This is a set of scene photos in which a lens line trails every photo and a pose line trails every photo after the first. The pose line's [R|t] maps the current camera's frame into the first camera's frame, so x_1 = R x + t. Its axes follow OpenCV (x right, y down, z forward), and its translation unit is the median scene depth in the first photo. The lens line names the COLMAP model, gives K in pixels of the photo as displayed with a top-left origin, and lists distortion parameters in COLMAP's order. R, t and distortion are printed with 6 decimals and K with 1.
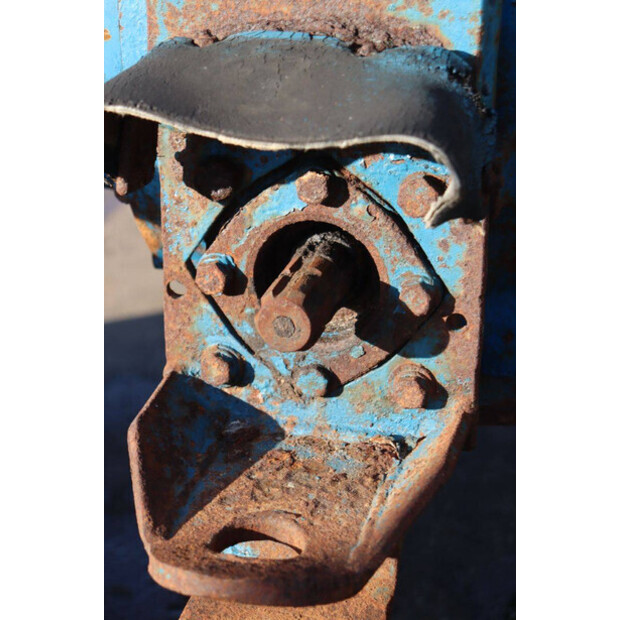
lens RADIAL K [[1350.9, 0, 310.8], [0, 1350.9, 310.1], [0, 0, 1]] dist [0.112288, 0.000000]
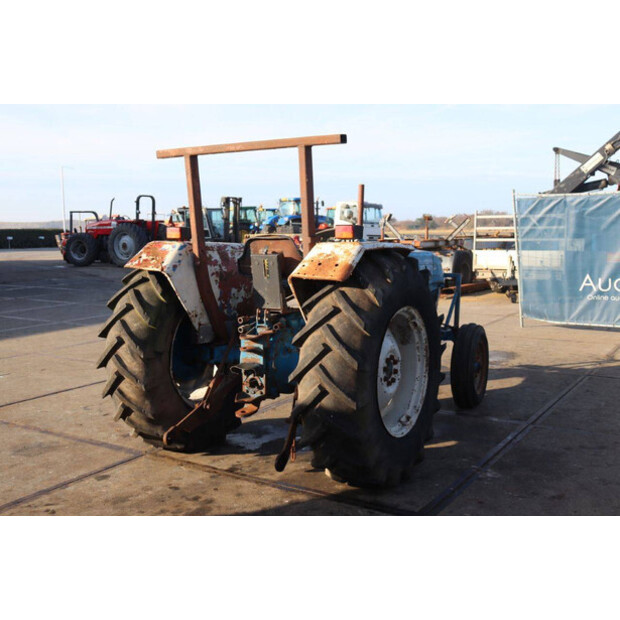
lens RADIAL K [[674.3, 0, 319.4], [0, 674.3, 323.4], [0, 0, 1]] dist [-0.005117, 0.000000]
pose [[0.969238, 0.028652, -0.244451, 2.013761], [-0.099603, 0.953899, -0.283116, 1.104815], [0.225069, 0.298755, 0.927410, -4.559854]]
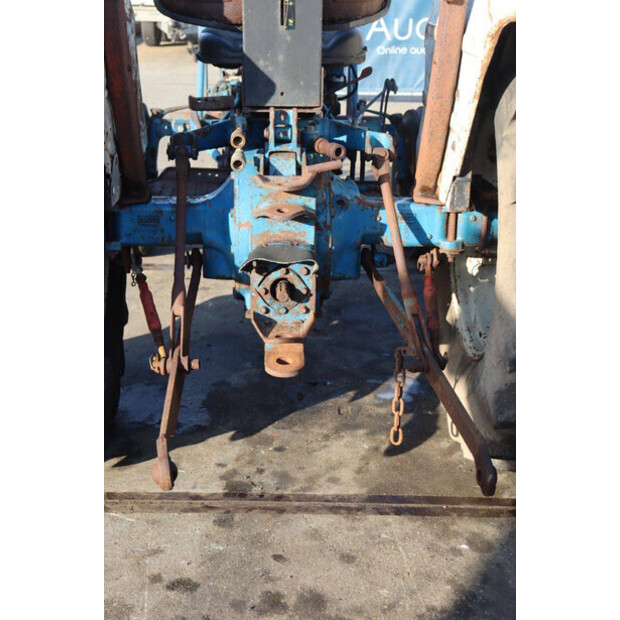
lens RADIAL K [[949.3, 0, 307.5], [0, 949.3, 310.3], [0, 0, 1]] dist [0.125817, 0.000000]
pose [[0.957487, -0.085911, 0.275386, -0.894906], [0.106780, 0.992368, -0.061679, 0.284005], [-0.267985, 0.088463, 0.959353, -2.429527]]
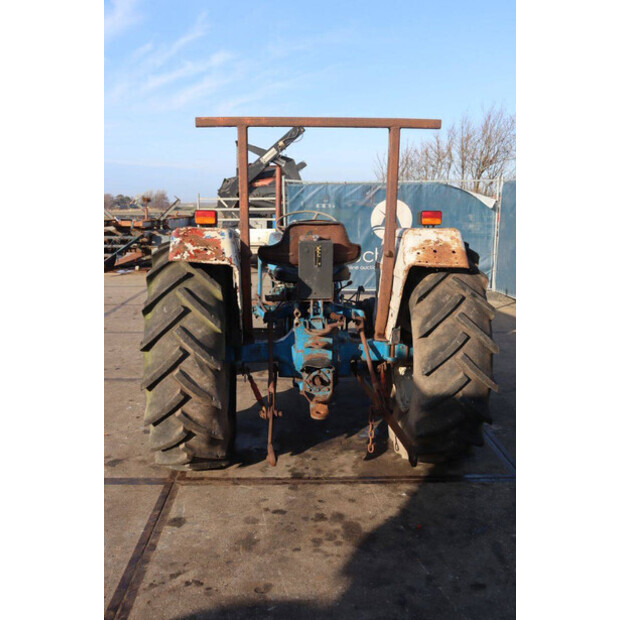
lens RADIAL K [[581.8, 0, 311.7], [0, 581.8, 321.8], [0, 0, 1]] dist [-0.076111, 0.000000]
pose [[0.948203, -0.055432, 0.312793, -1.512607], [0.129953, 0.966183, -0.222717, 0.571418], [-0.289869, 0.251830, 0.923341, -3.520945]]
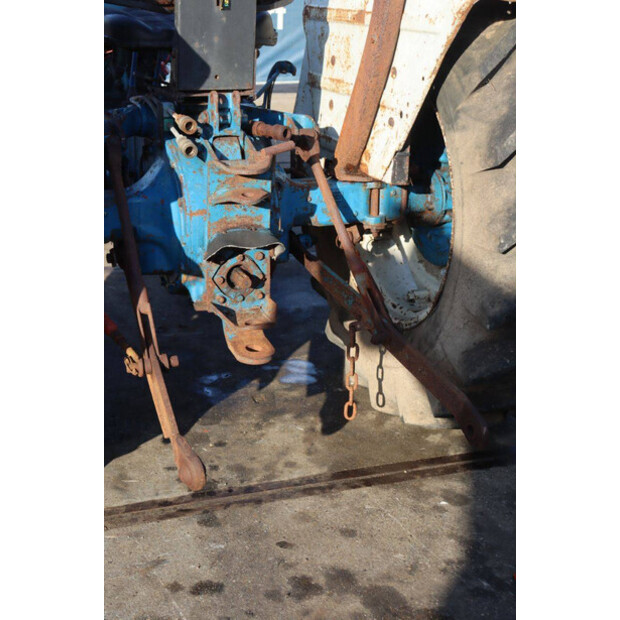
lens RADIAL K [[989.4, 0, 298.7], [0, 989.4, 311.2], [0, 0, 1]] dist [0.148718, 0.000000]
pose [[0.806215, -0.180554, 0.563398, -1.891082], [0.224761, 0.974369, -0.009371, 0.183845], [-0.547266, 0.134185, 0.826132, -2.103679]]
